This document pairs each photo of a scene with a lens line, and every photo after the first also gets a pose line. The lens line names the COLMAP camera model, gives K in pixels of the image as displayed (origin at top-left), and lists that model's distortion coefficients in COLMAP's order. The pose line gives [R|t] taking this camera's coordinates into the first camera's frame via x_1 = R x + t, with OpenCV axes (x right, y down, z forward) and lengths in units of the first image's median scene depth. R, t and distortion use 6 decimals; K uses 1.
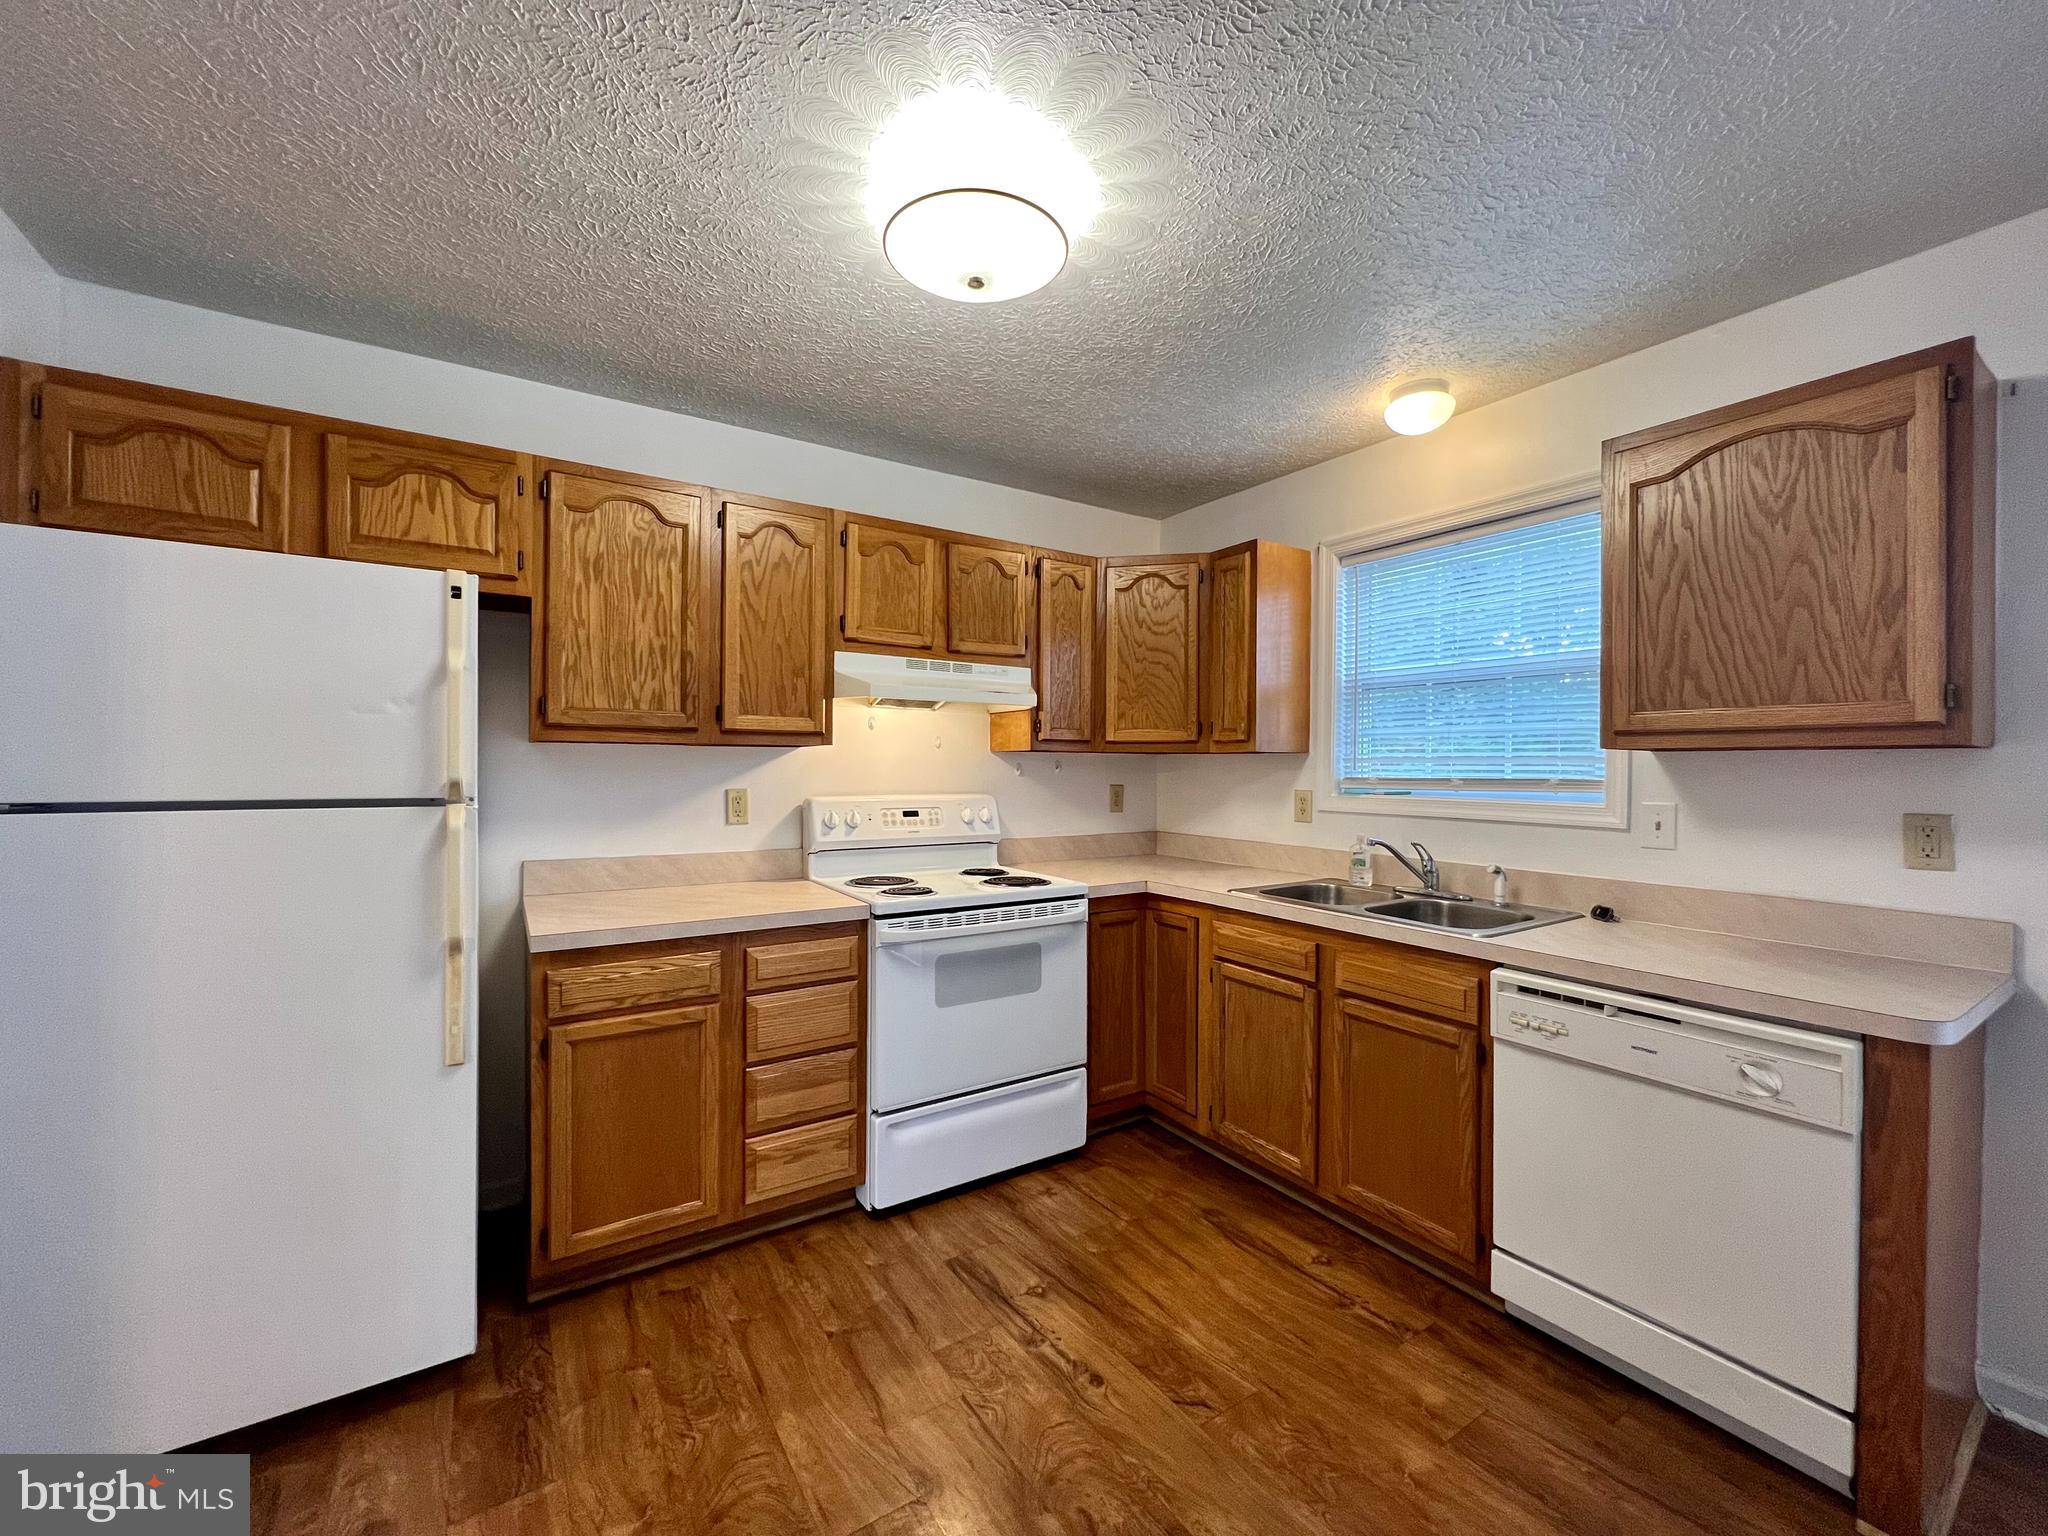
lens RADIAL K [[821.2, 0, 1019.0], [0, 821.2, 768.7], [0, 0, 1]] dist [-0.002265, -0.000095]
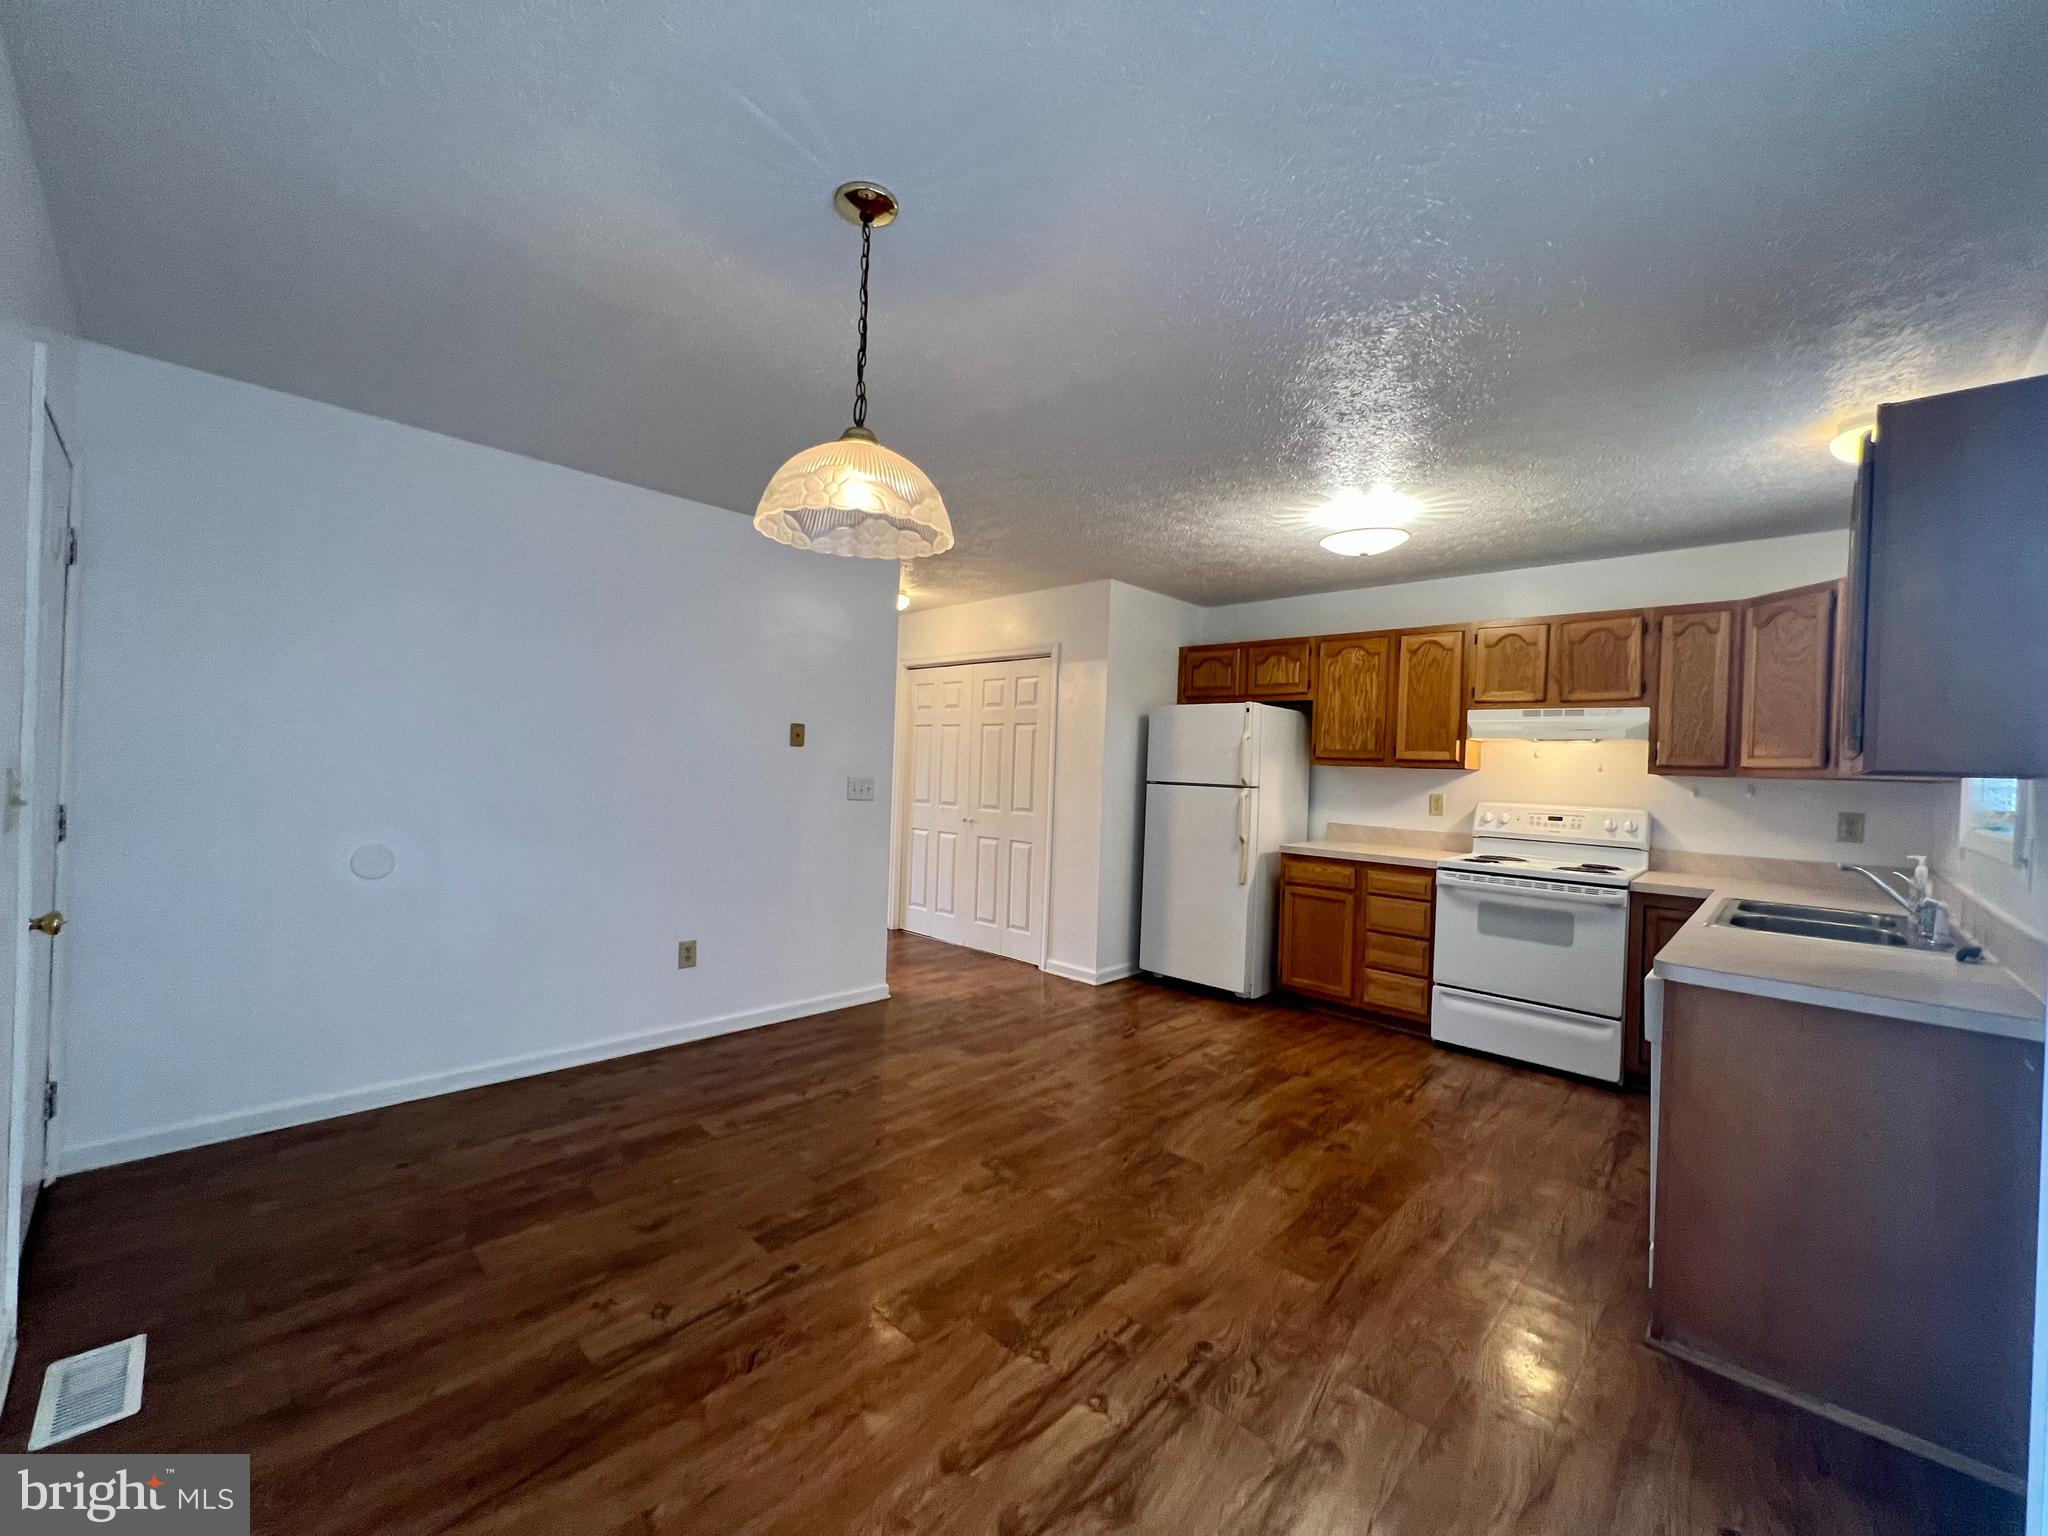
lens RADIAL K [[821.2, 0, 1019.0], [0, 821.2, 768.7], [0, 0, 1]] dist [-0.002265, -0.000095]
pose [[0.224325, 0.007528, -0.974485, 1.235663], [-0.037420, 0.999299, -0.000895, 0.007215], [0.973796, 0.036666, 0.224450, -0.236084]]
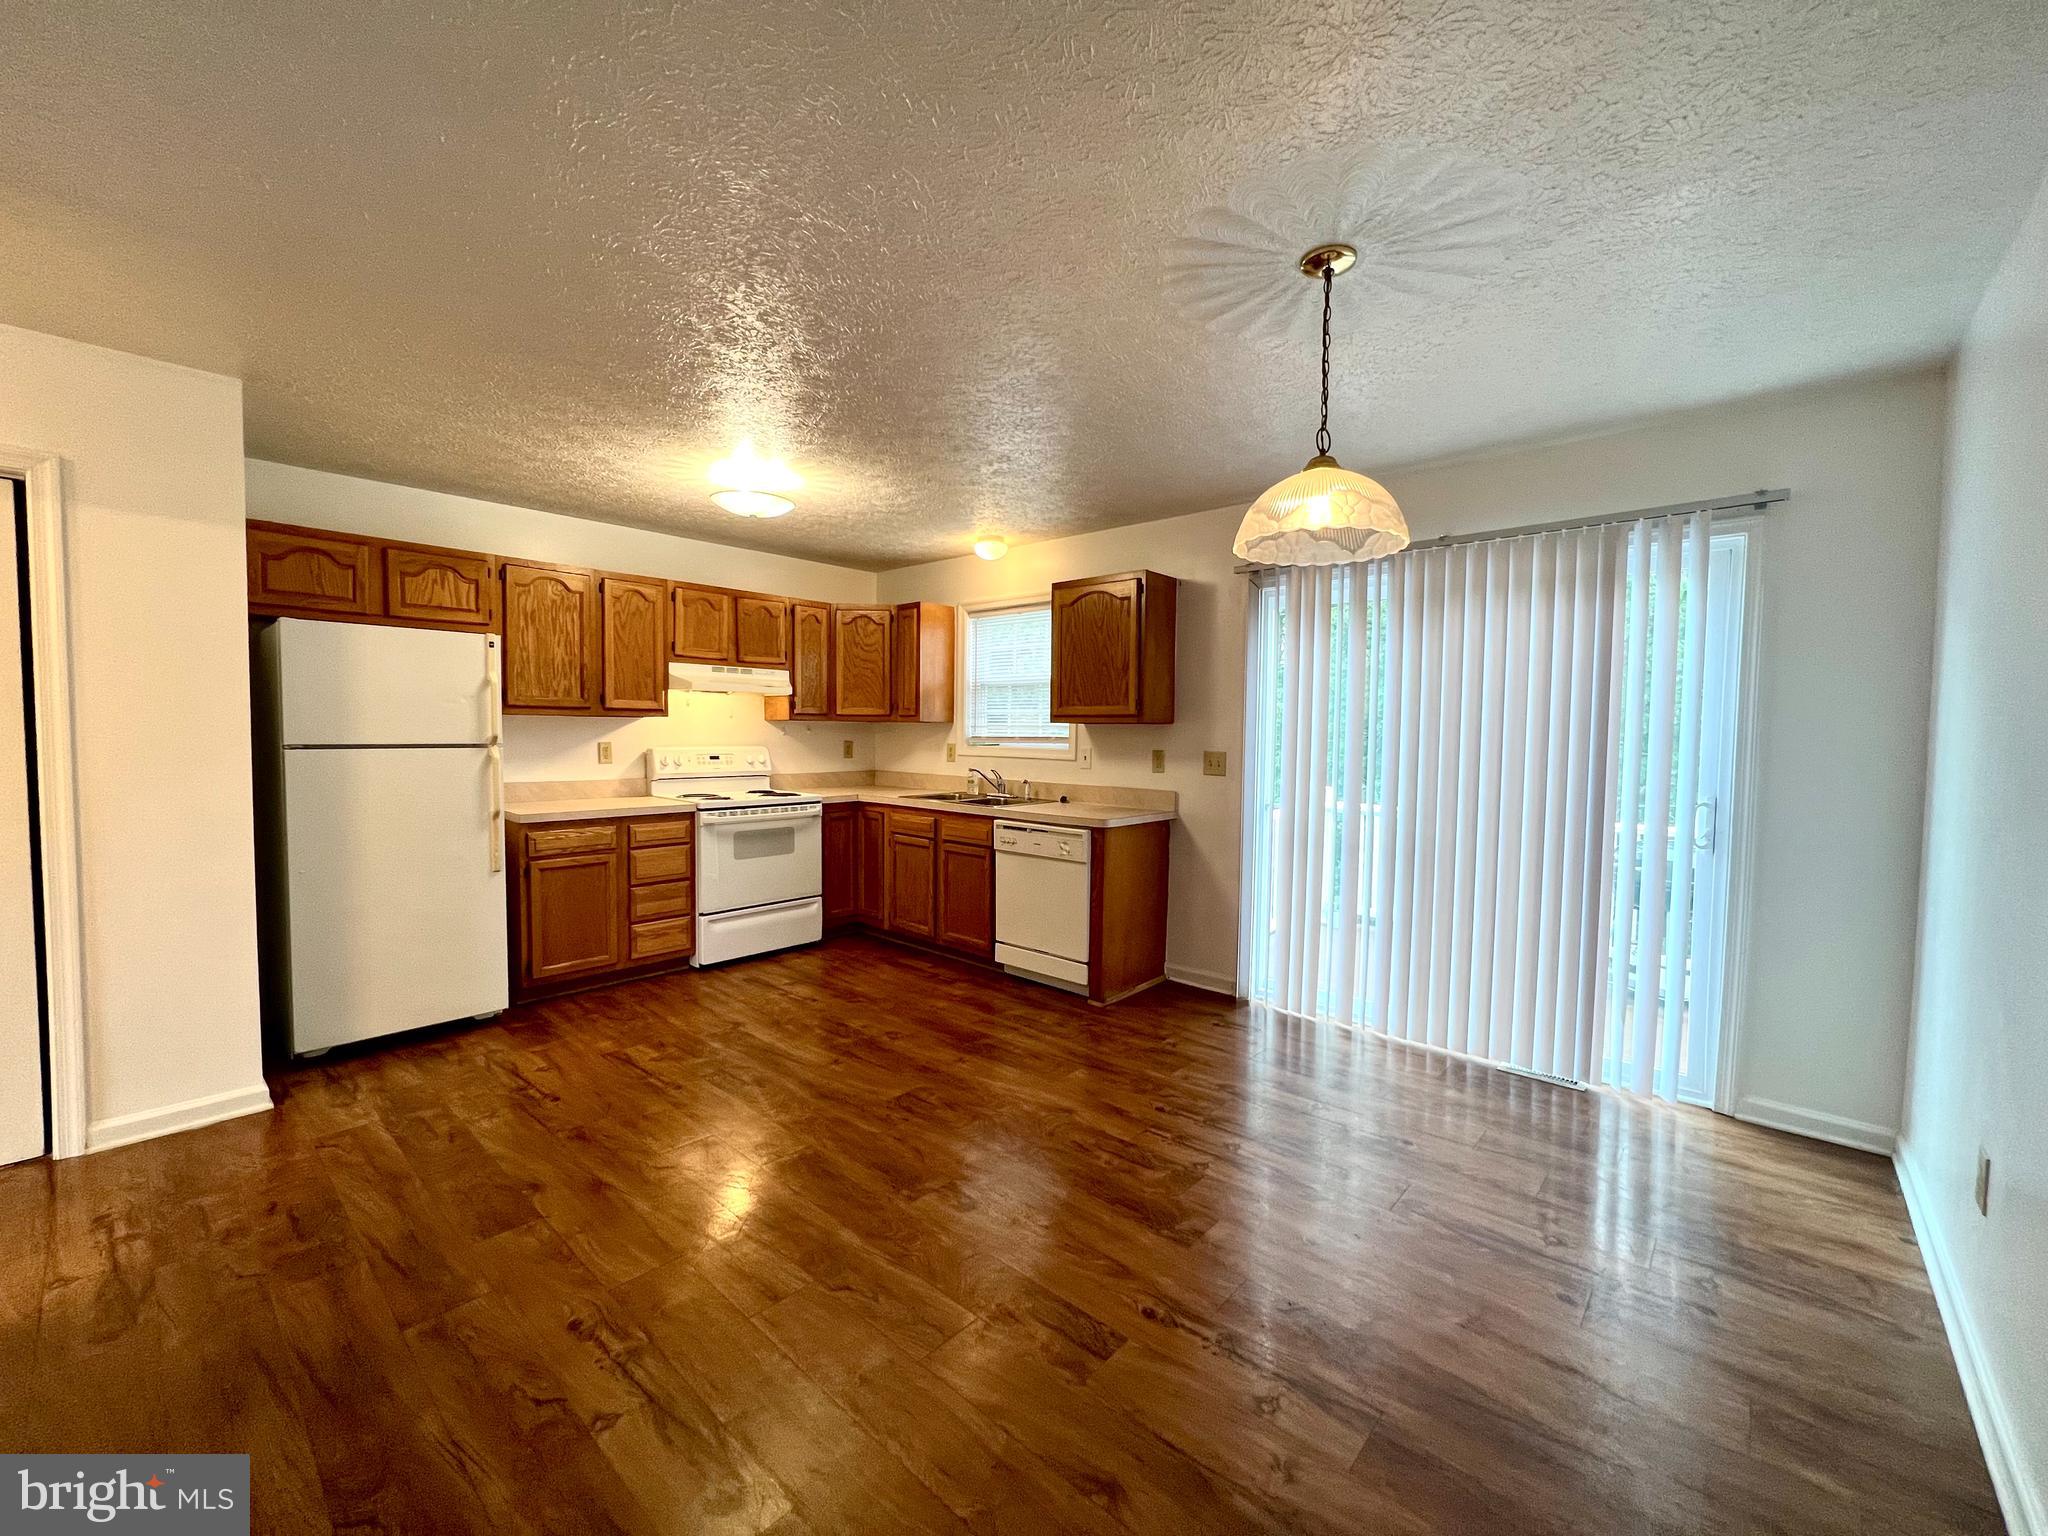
lens RADIAL K [[821.2, 0, 1019.0], [0, 821.2, 768.7], [0, 0, 1]] dist [-0.002265, -0.000095]
pose [[0.966712, -0.008242, 0.255735, 0.047536], [-0.003635, 0.998938, 0.045932, -0.001282], [-0.255842, -0.045332, 0.965655, -0.932629]]
